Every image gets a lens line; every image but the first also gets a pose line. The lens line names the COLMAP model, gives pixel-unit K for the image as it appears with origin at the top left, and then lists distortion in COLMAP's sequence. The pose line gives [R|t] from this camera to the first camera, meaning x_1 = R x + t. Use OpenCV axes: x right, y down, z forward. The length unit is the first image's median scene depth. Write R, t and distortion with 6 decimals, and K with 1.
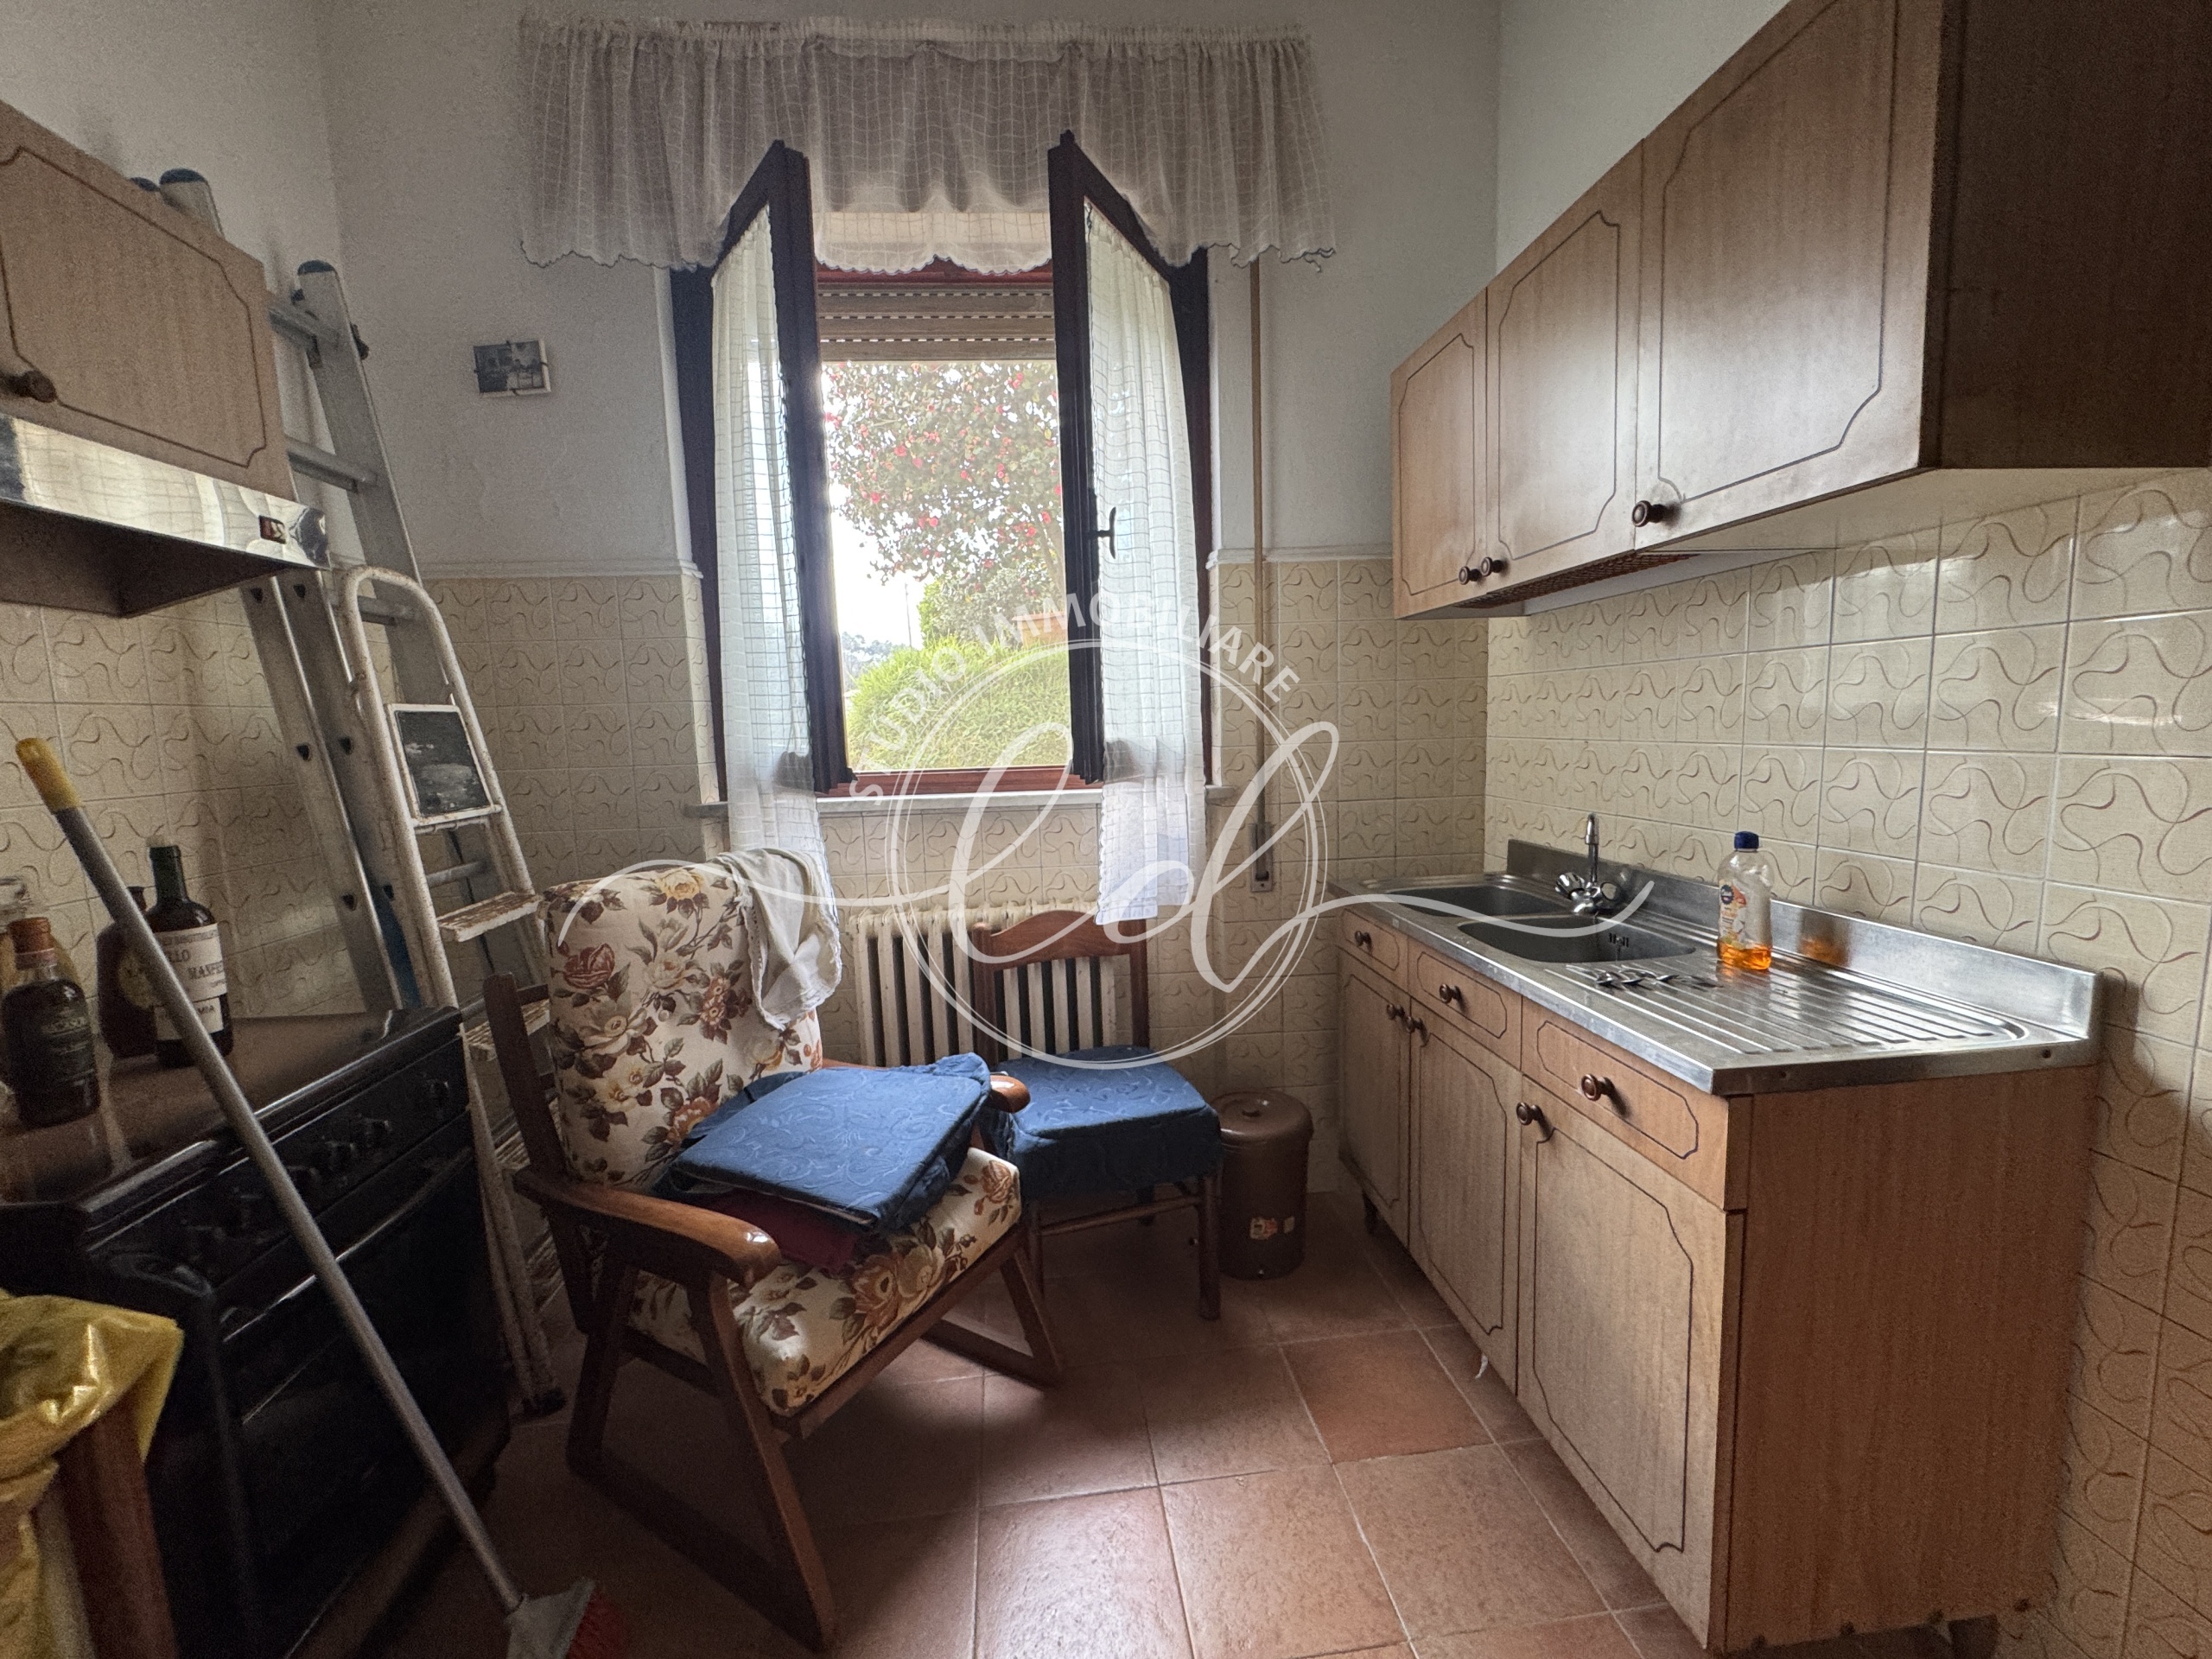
lens RADIAL K [[882.4, 0, 1111.5], [0, 882.4, 828.8], [0, 0, 1]] dist [-0.004723, 0.000749]
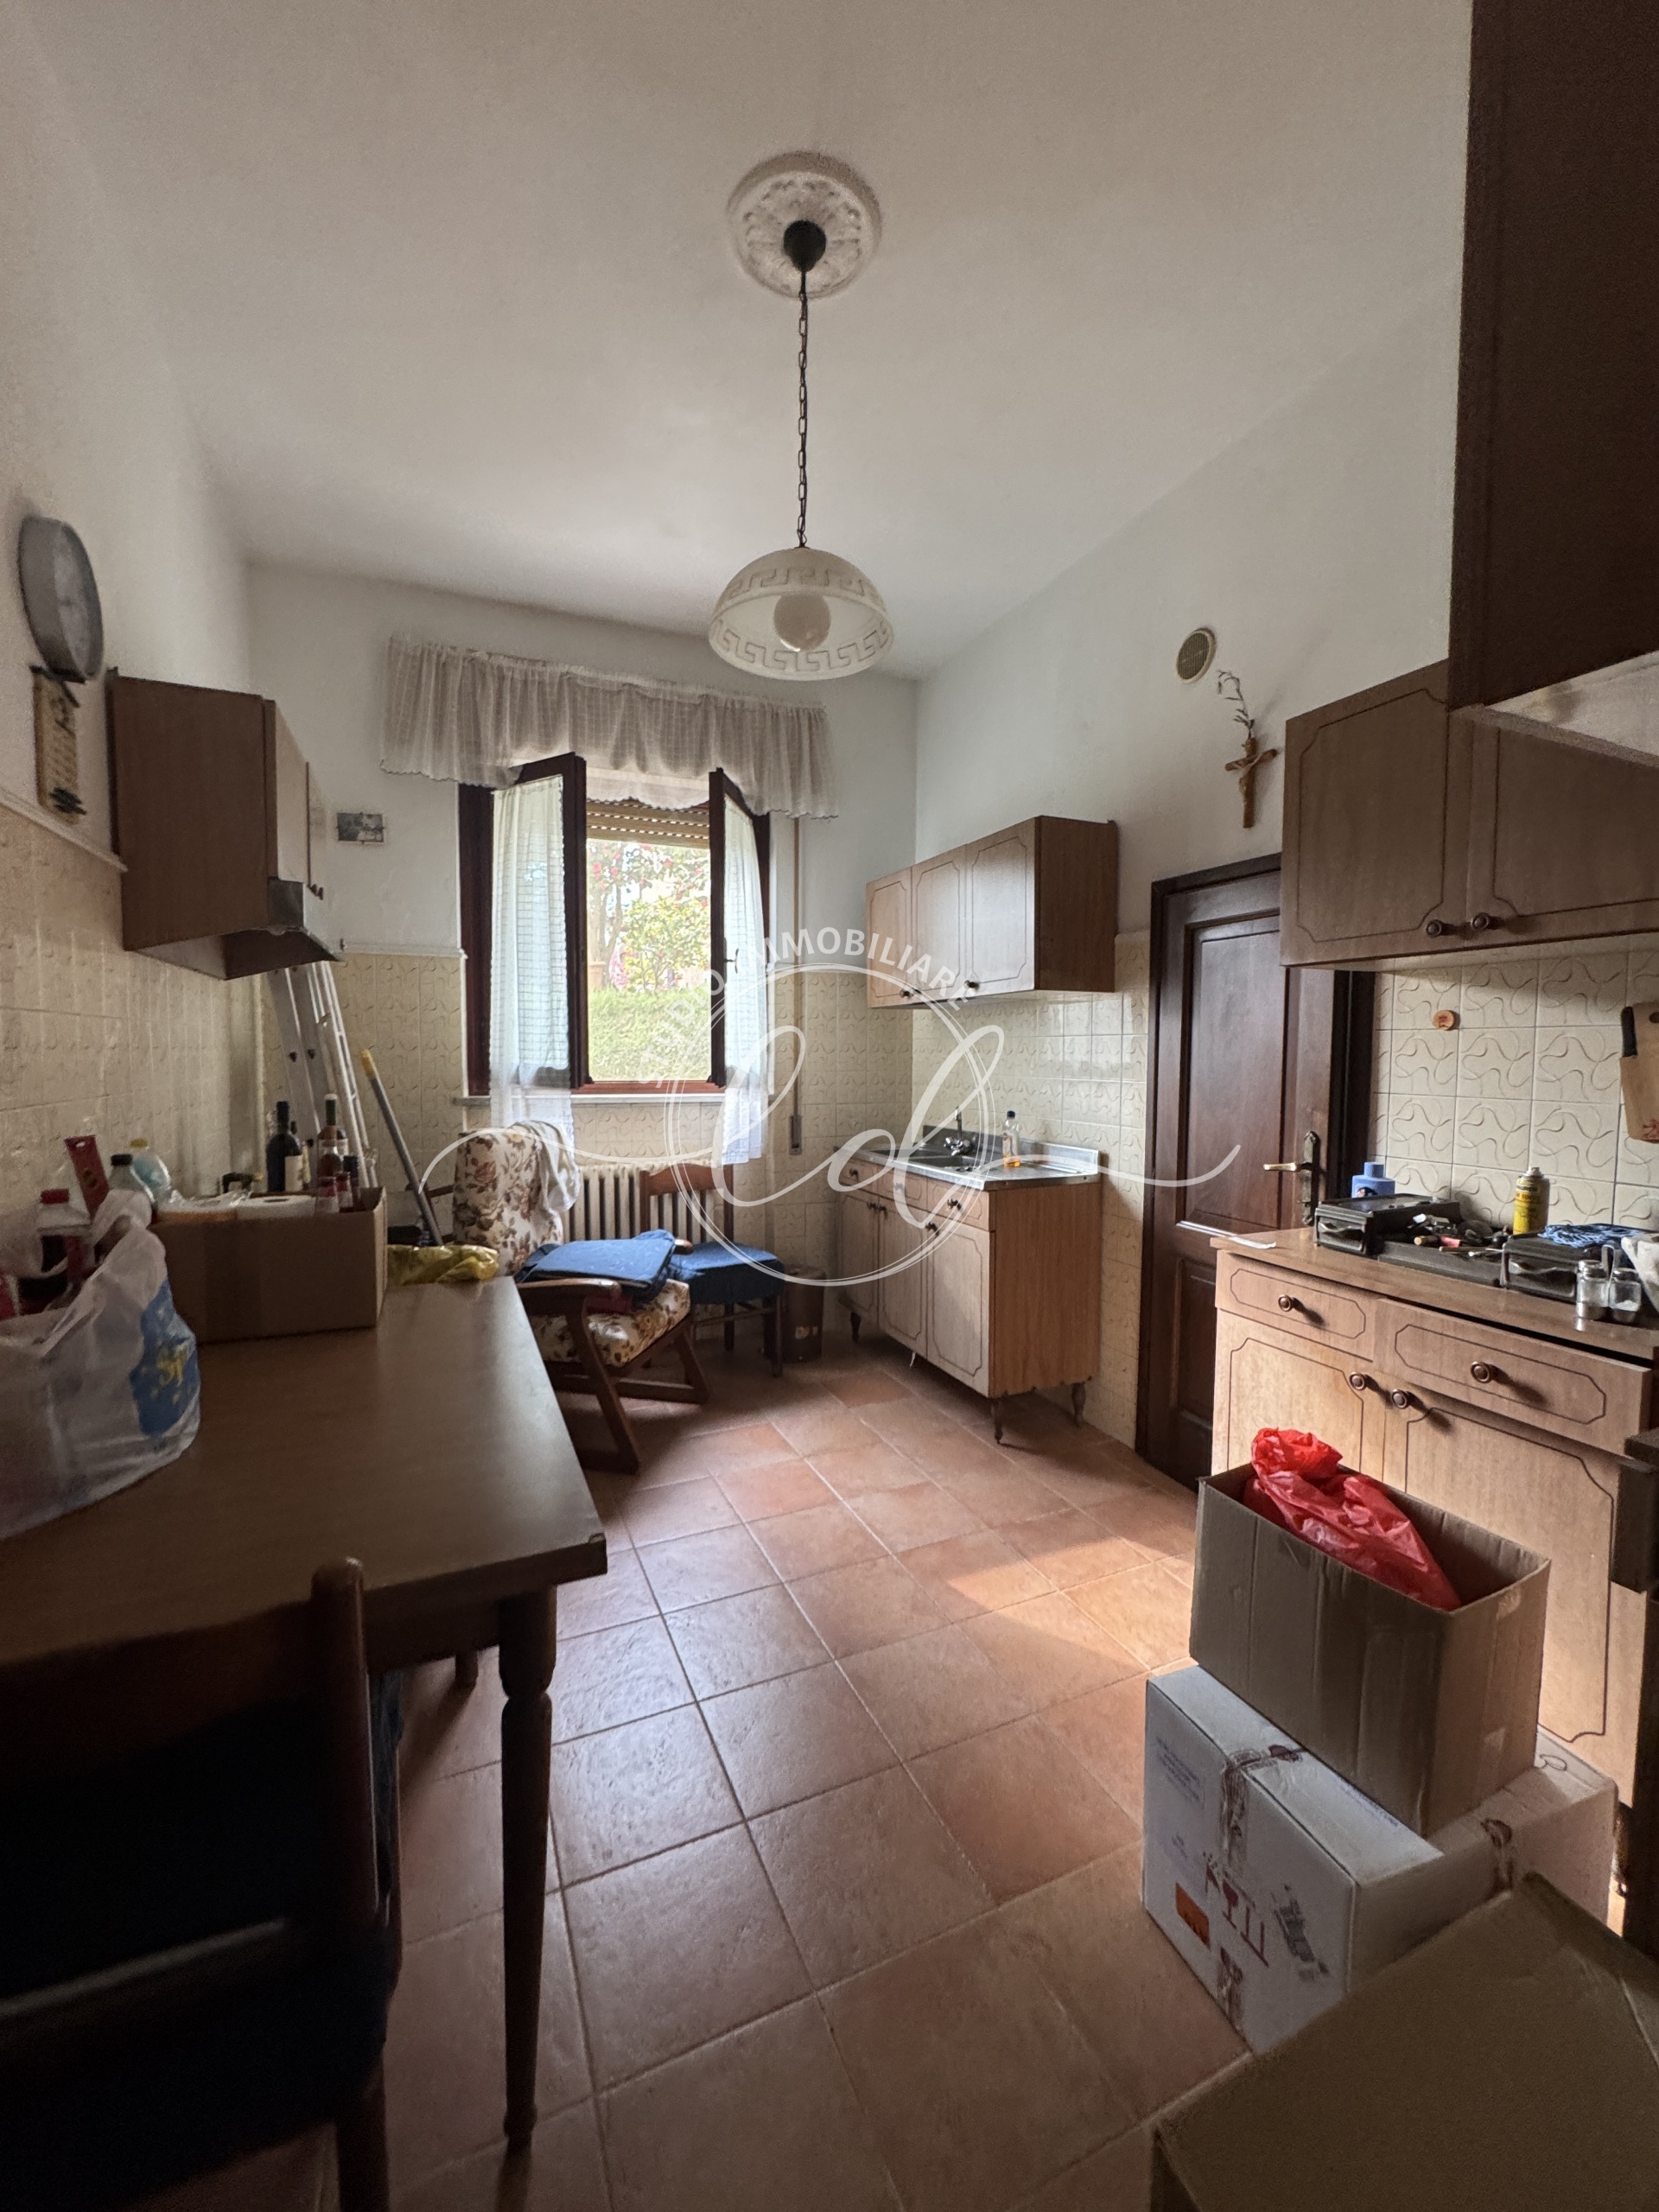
lens RADIAL K [[882.4, 0, 831.5], [0, 882.4, 1103.2], [0, 0, 1]] dist [-0.004723, 0.000749]
pose [[0.951863, 0.020128, 0.305862, -0.376676], [0.000310, 0.997778, -0.066625, 0.108484], [-0.306523, 0.063513, 0.949742, -0.880195]]
